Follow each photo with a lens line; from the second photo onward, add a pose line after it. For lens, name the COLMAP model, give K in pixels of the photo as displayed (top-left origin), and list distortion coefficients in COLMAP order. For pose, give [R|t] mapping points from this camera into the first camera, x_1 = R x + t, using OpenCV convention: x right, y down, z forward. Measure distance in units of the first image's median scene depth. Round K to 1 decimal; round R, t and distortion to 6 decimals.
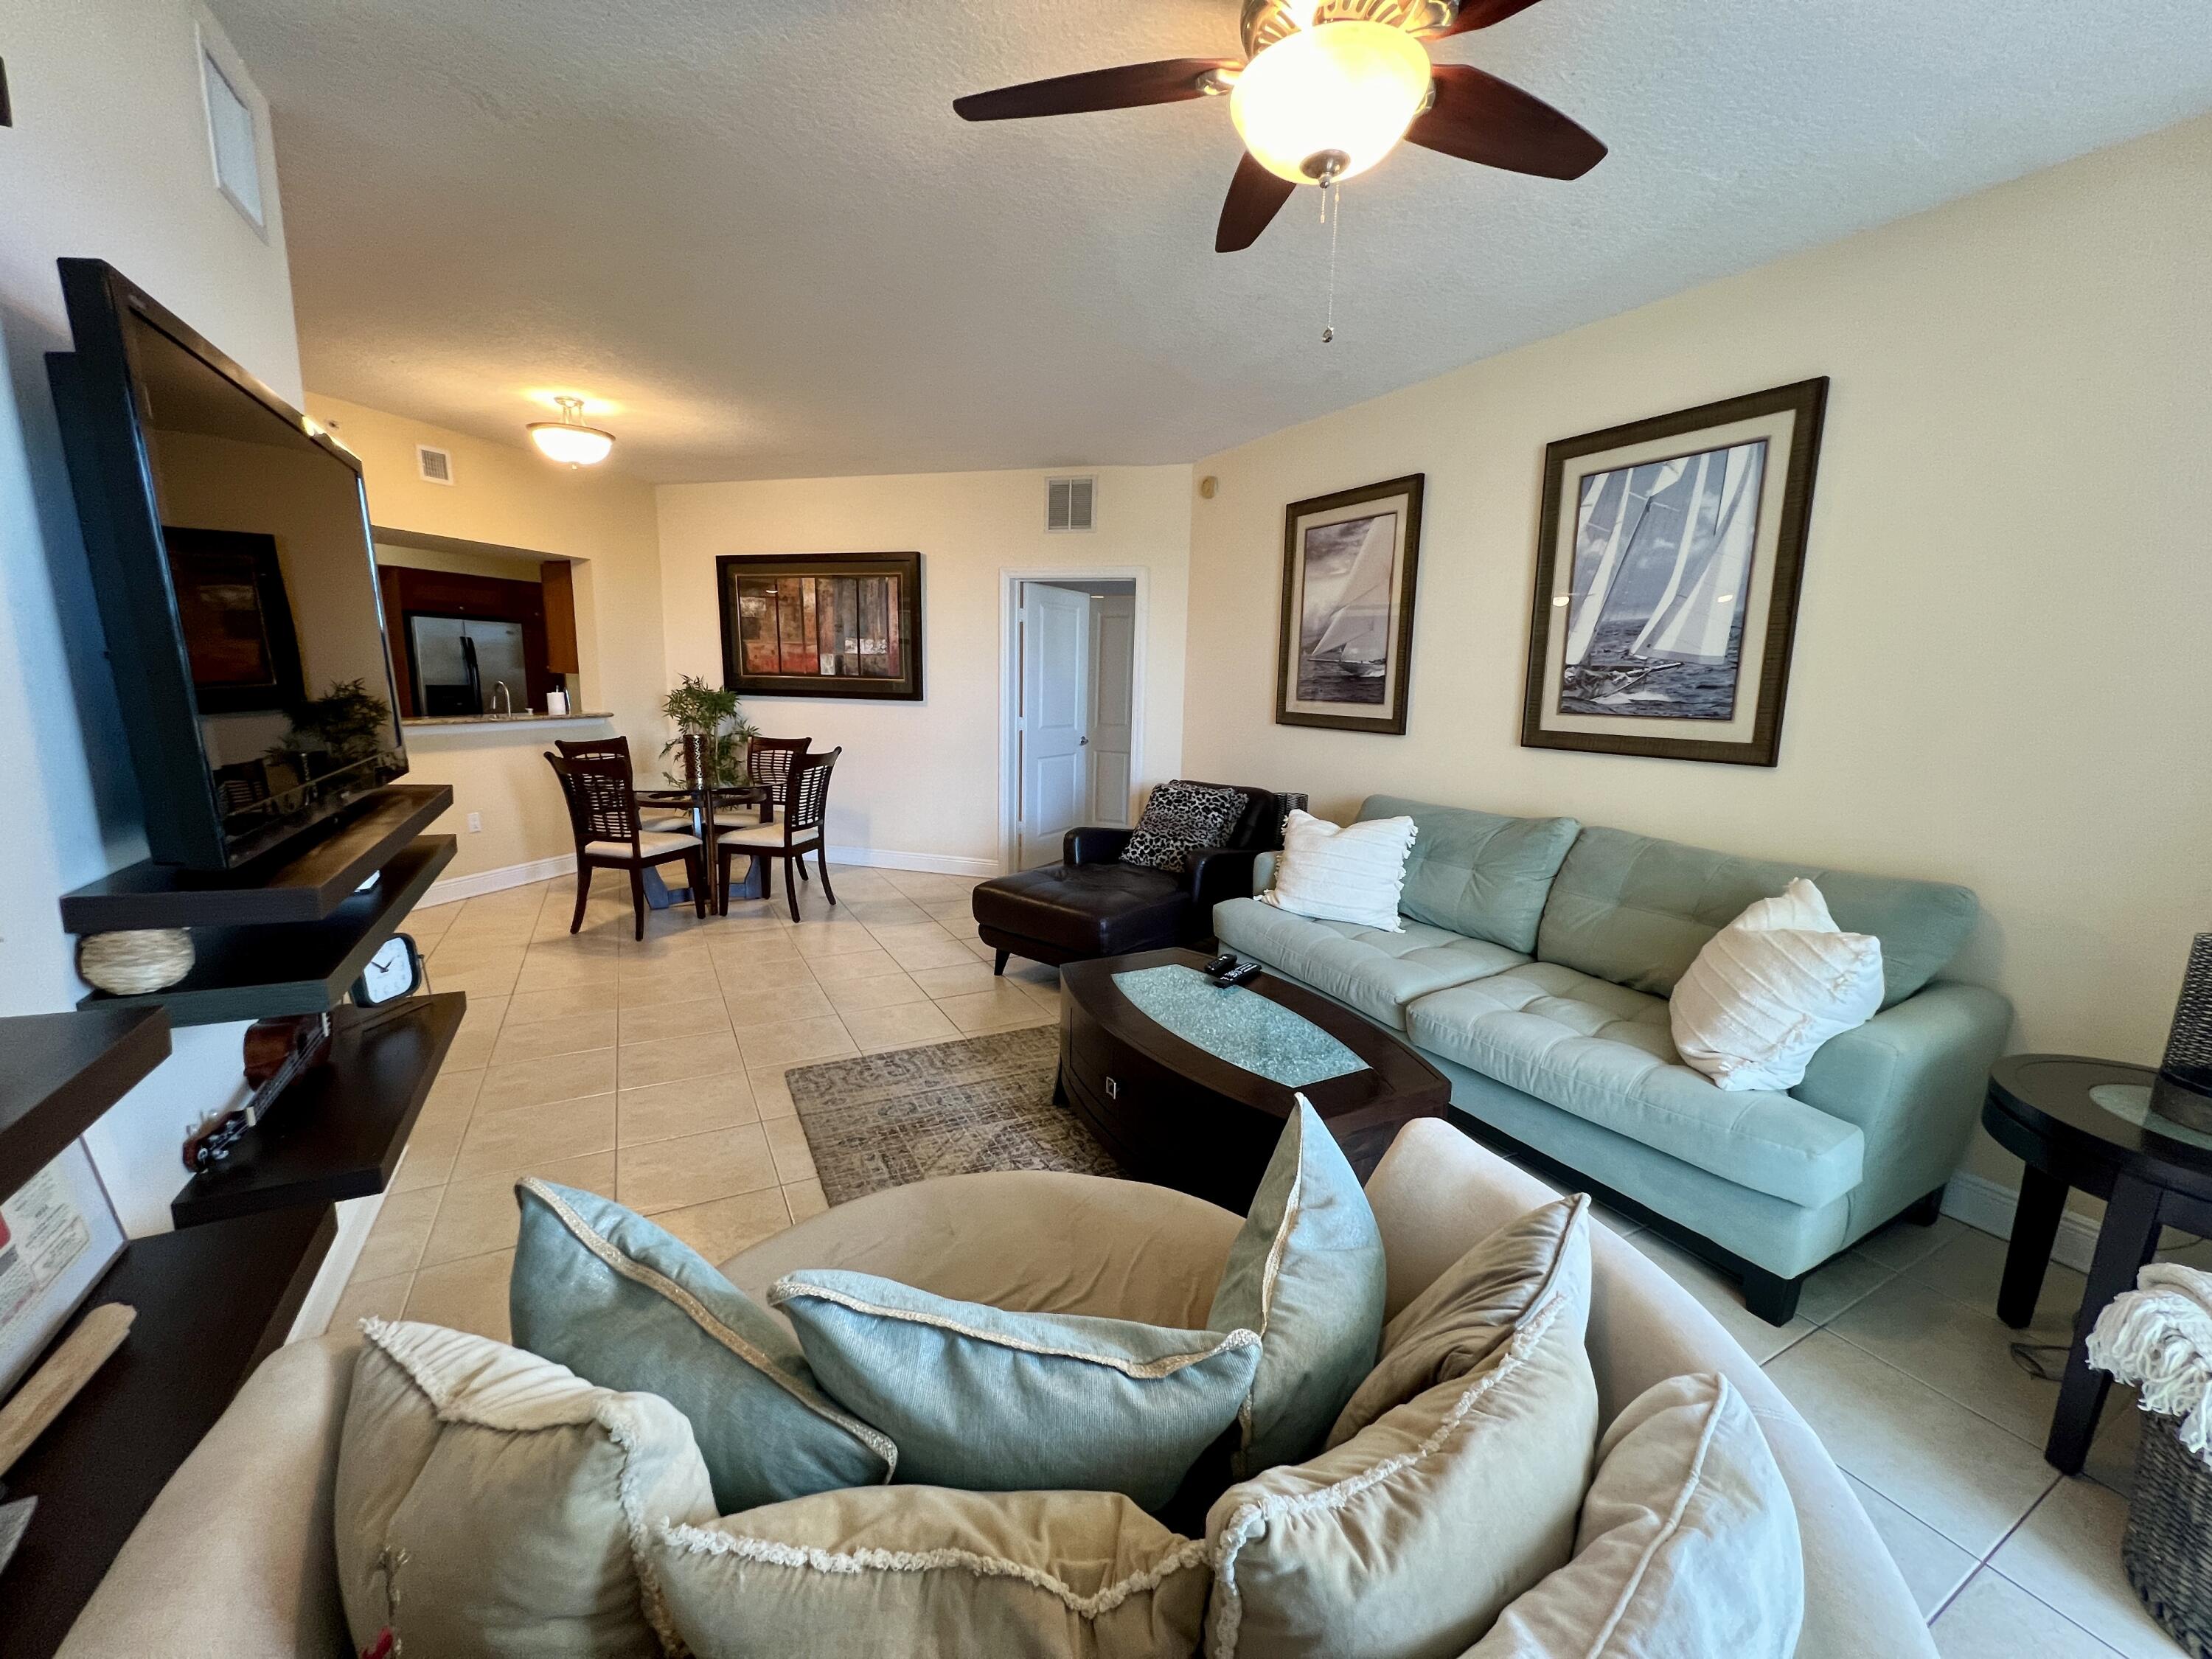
lens RADIAL K [[881.0, 0, 1110.2], [0, 881.0, 830.4], [0, 0, 1]] dist [-0.001028, -0.000038]
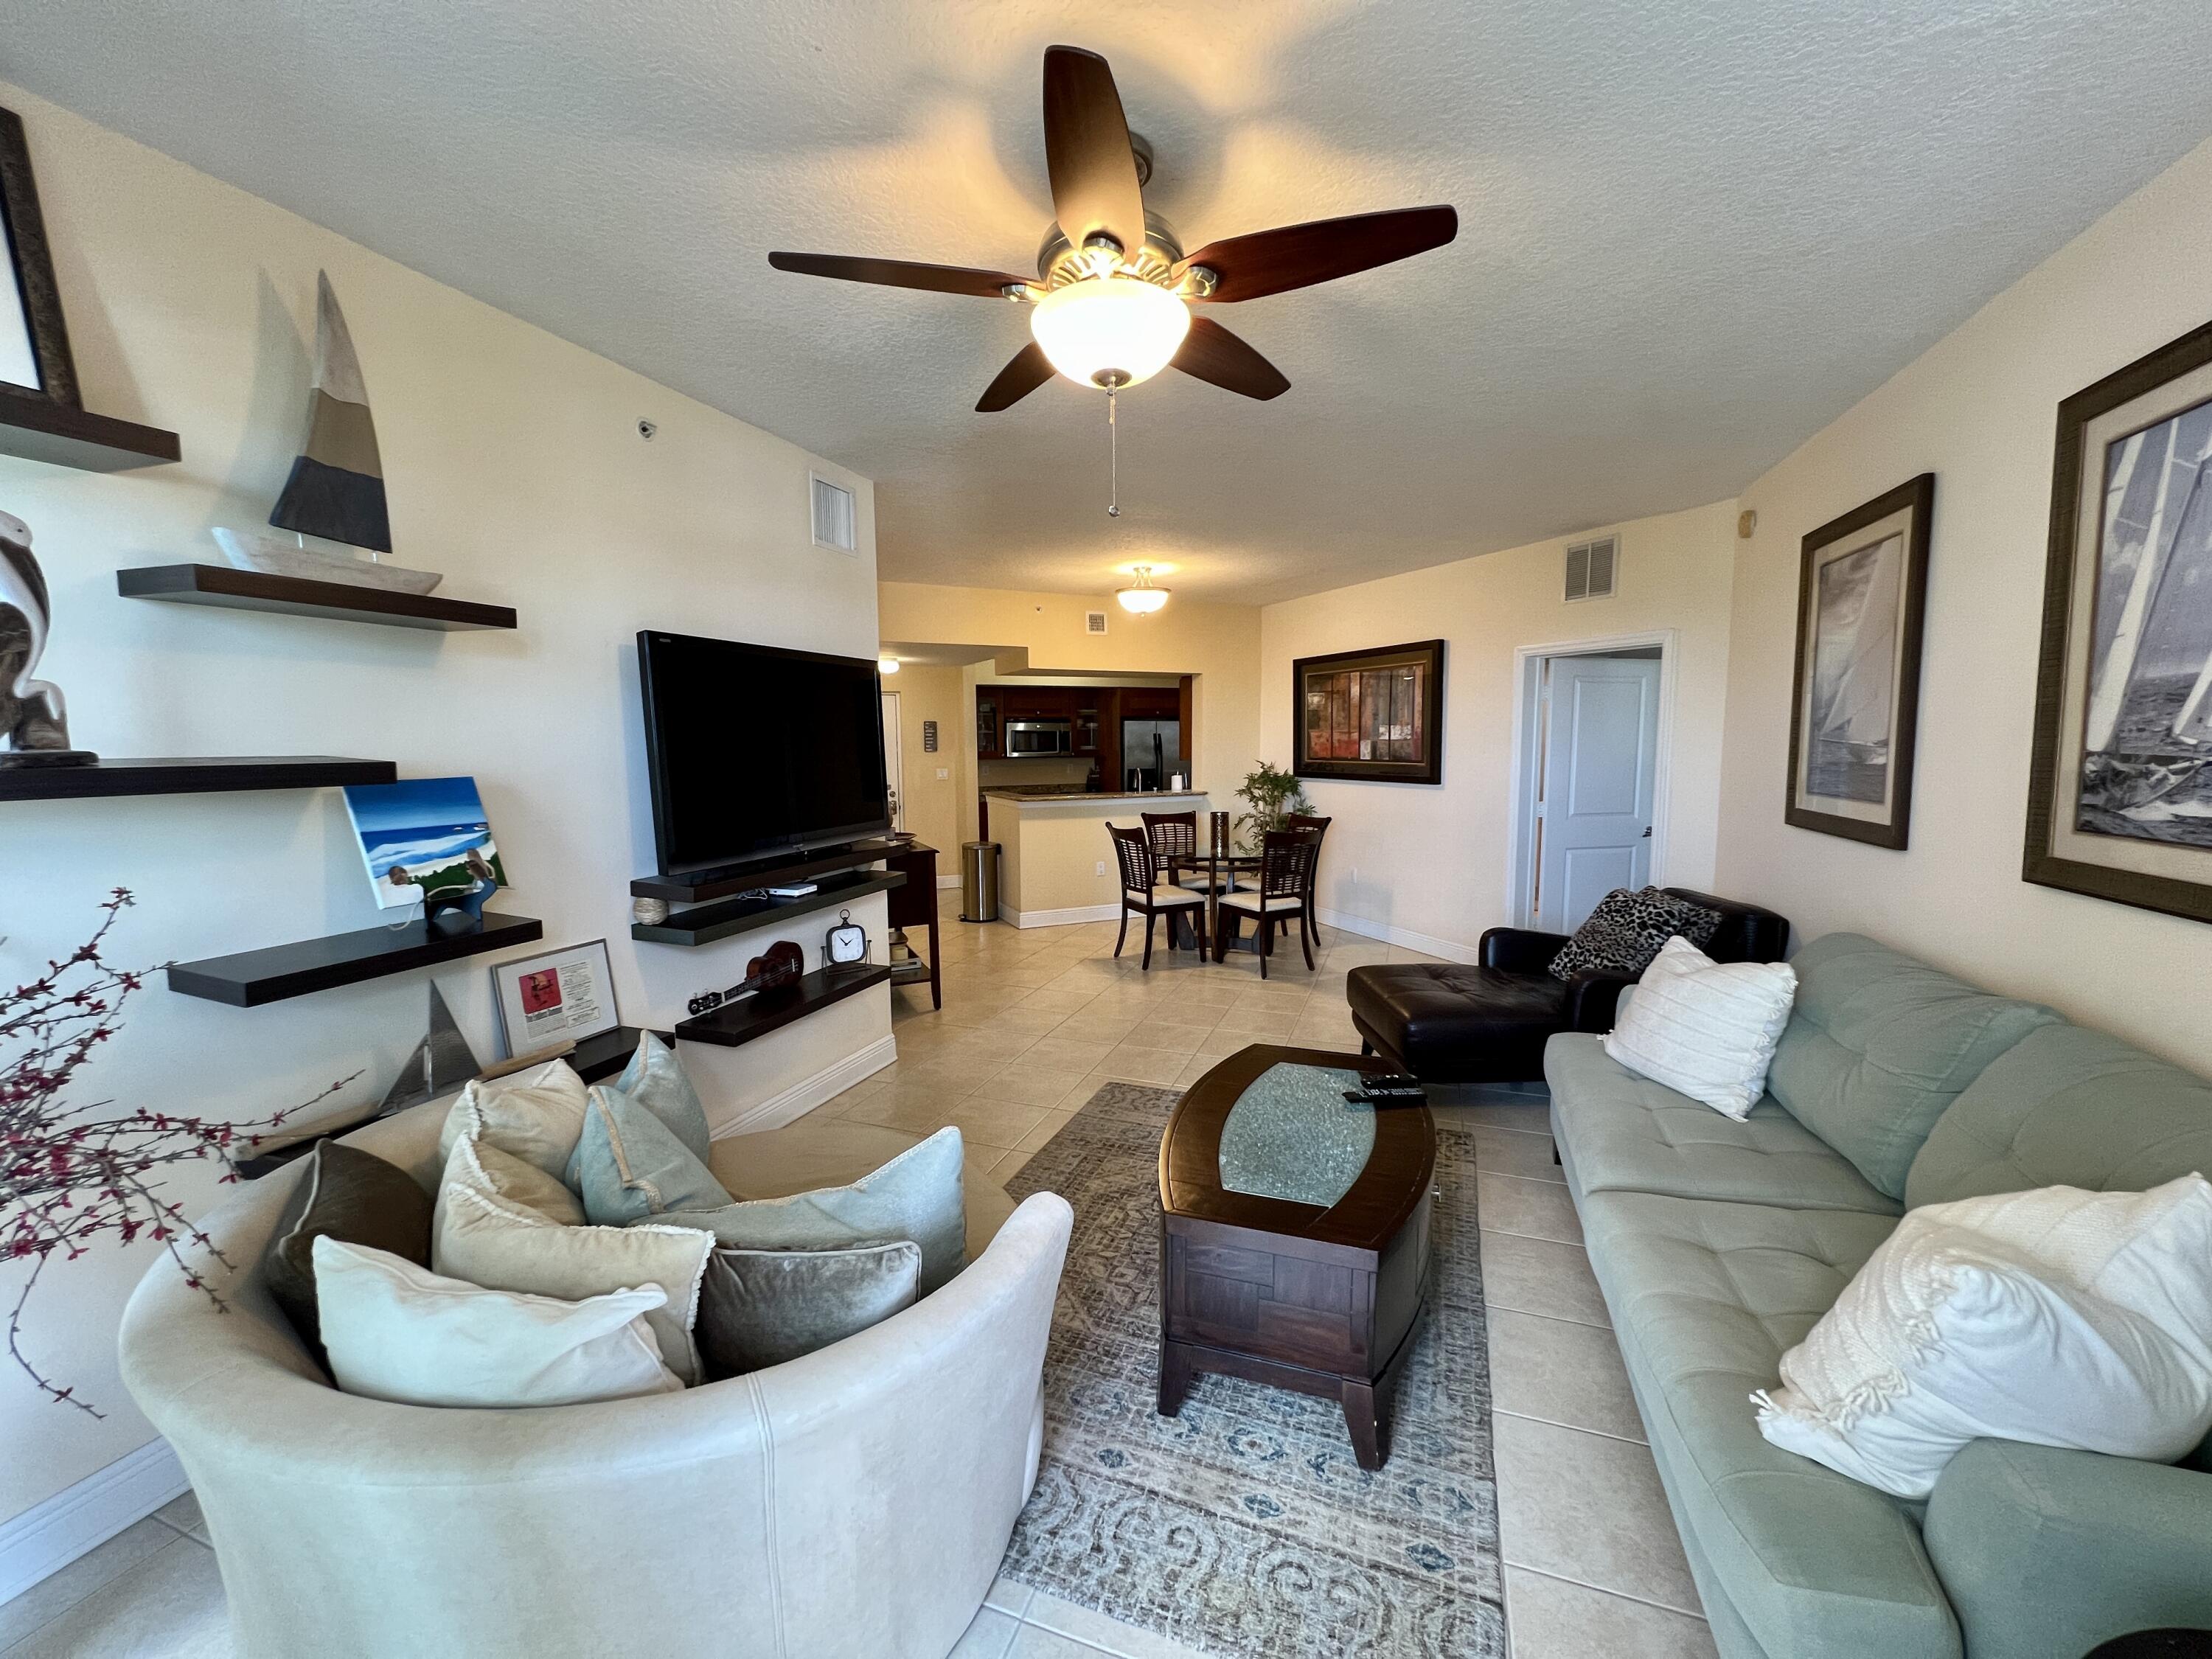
lens RADIAL K [[881.0, 0, 1110.2], [0, 881.0, 830.4], [0, 0, 1]] dist [-0.001028, -0.000038]
pose [[0.664271, 0.047980, -0.745950, 0.391041], [-0.106053, 0.993892, -0.030513, -0.034030], [0.739930, 0.099379, 0.665302, 0.084894]]
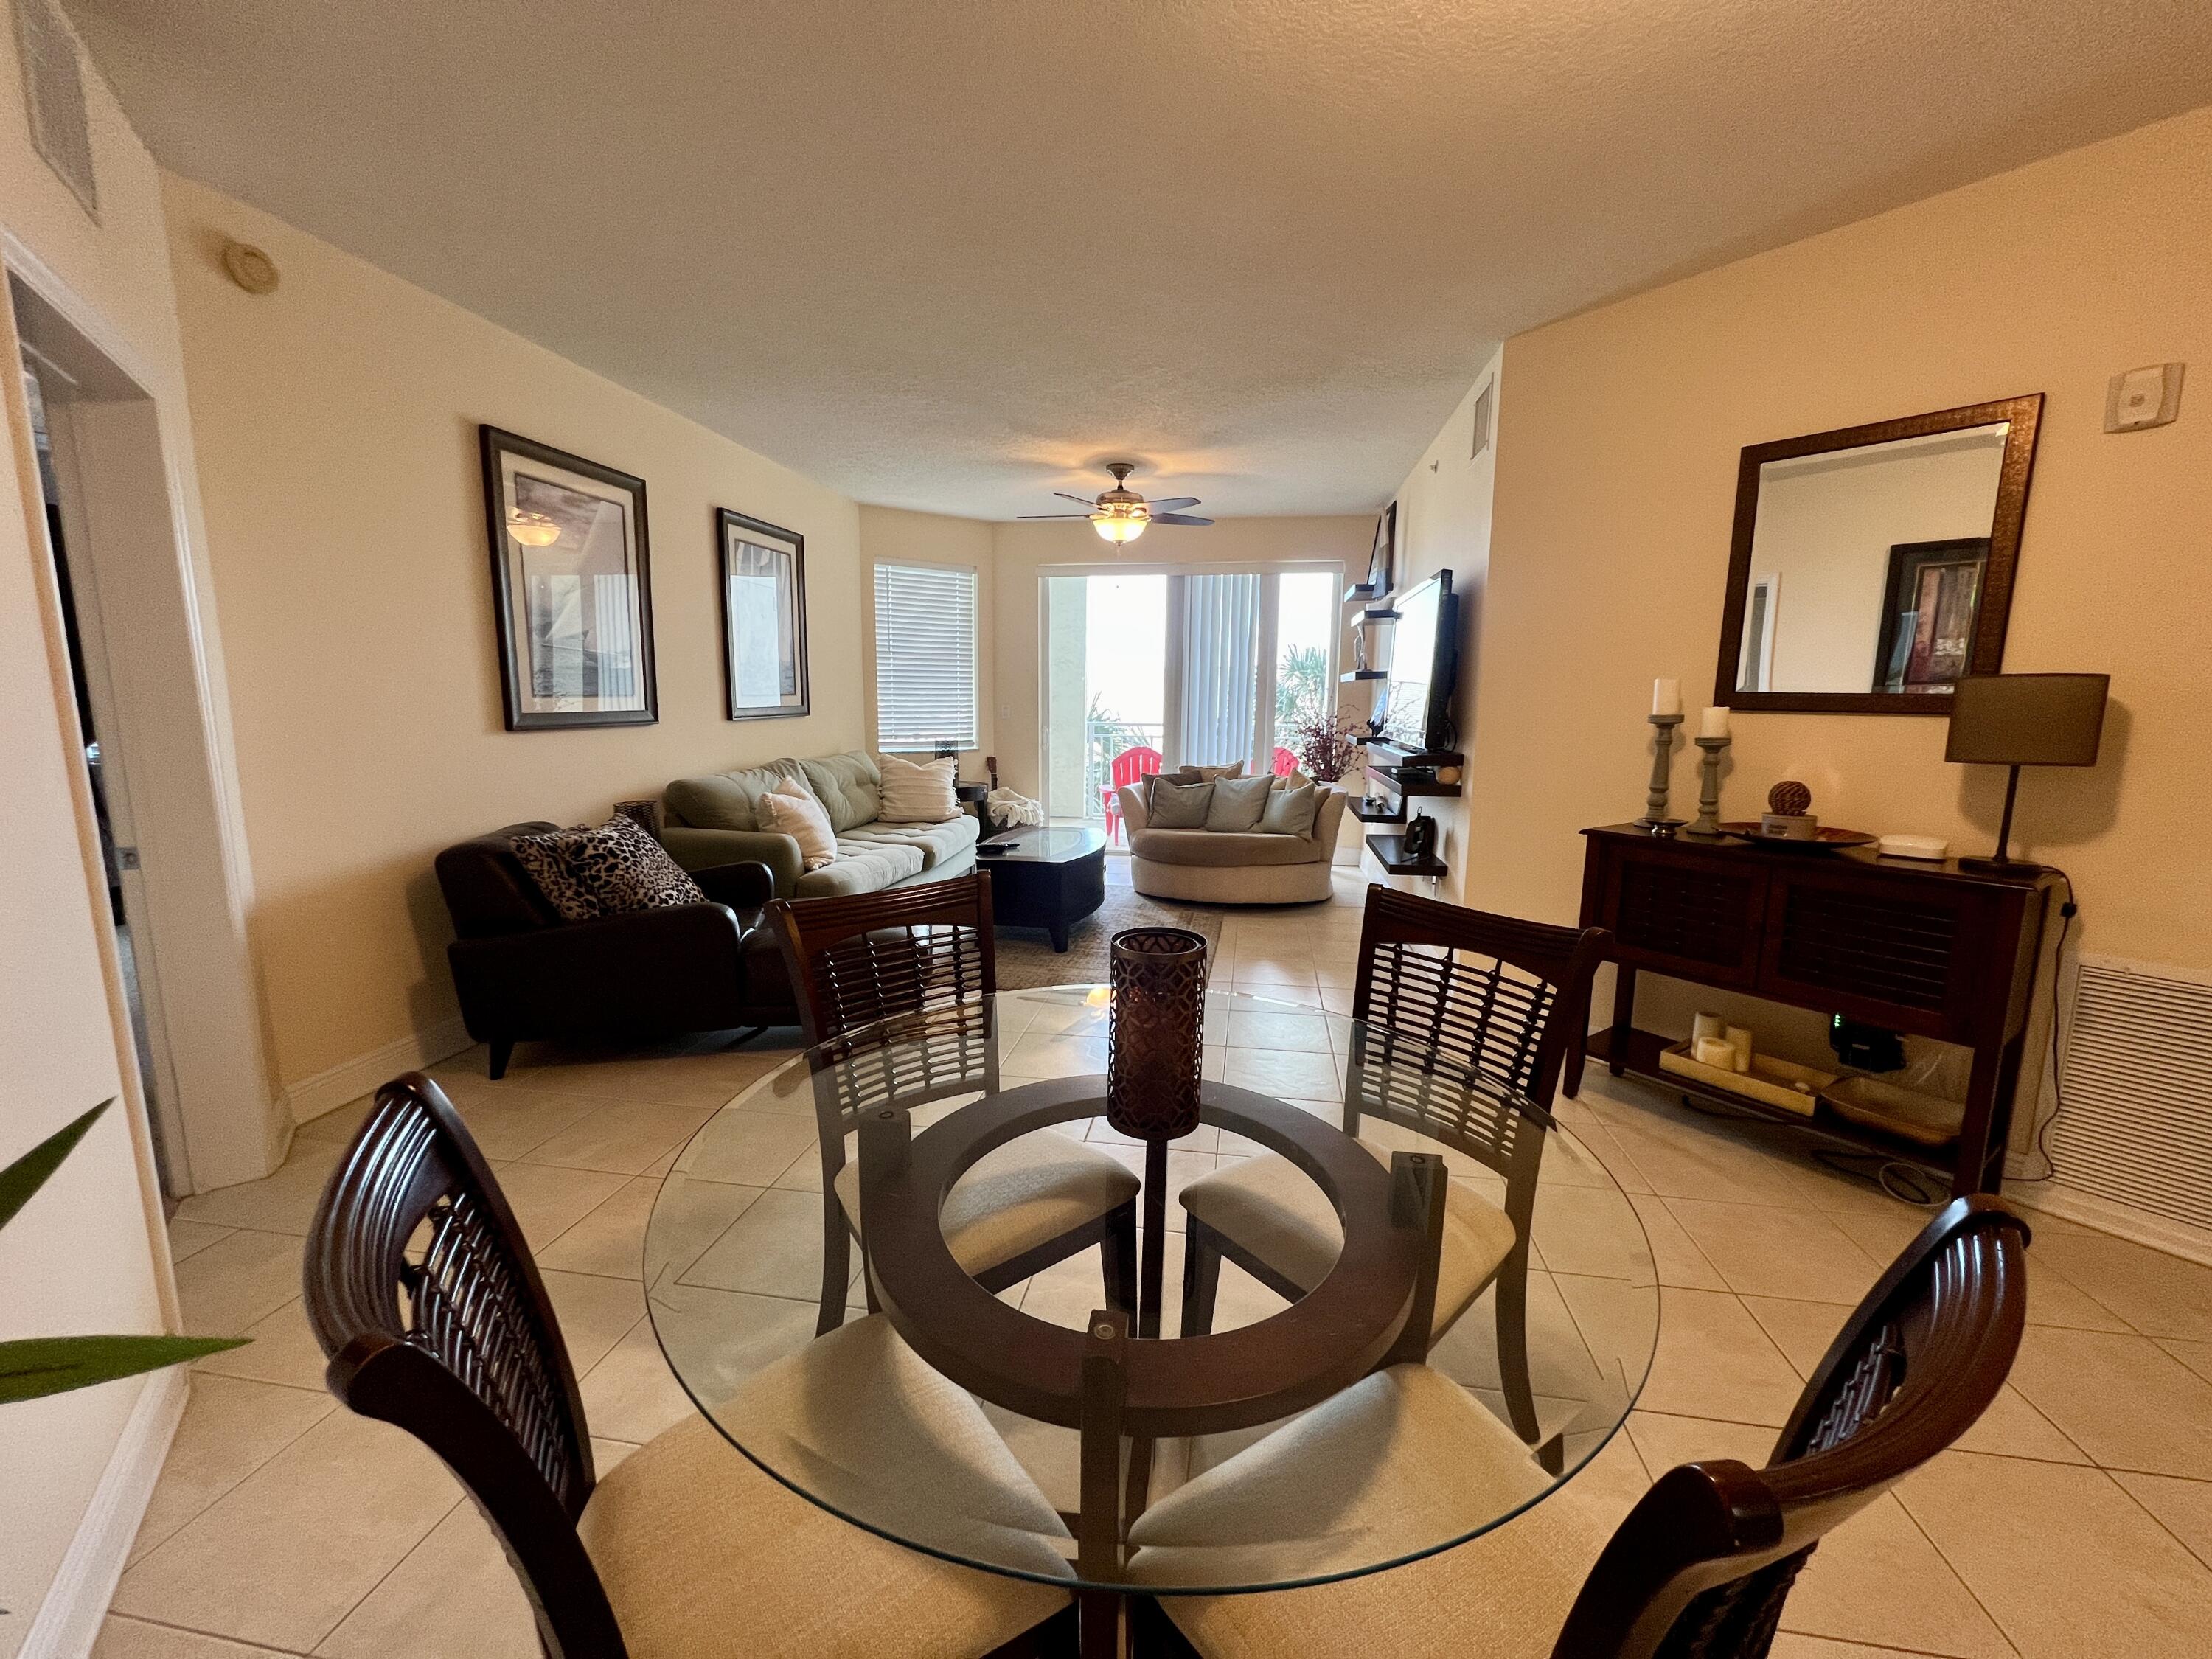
lens RADIAL K [[881.1, 0, 1106.0], [0, 881.1, 829.5], [0, 0, 1]] dist [-0.002323, -0.000243]
pose [[-0.783758, -0.126109, 0.608129, -0.684466], [0.078805, 0.951060, 0.298788, -0.236861], [-0.616047, 0.282101, -0.735463, 1.340323]]
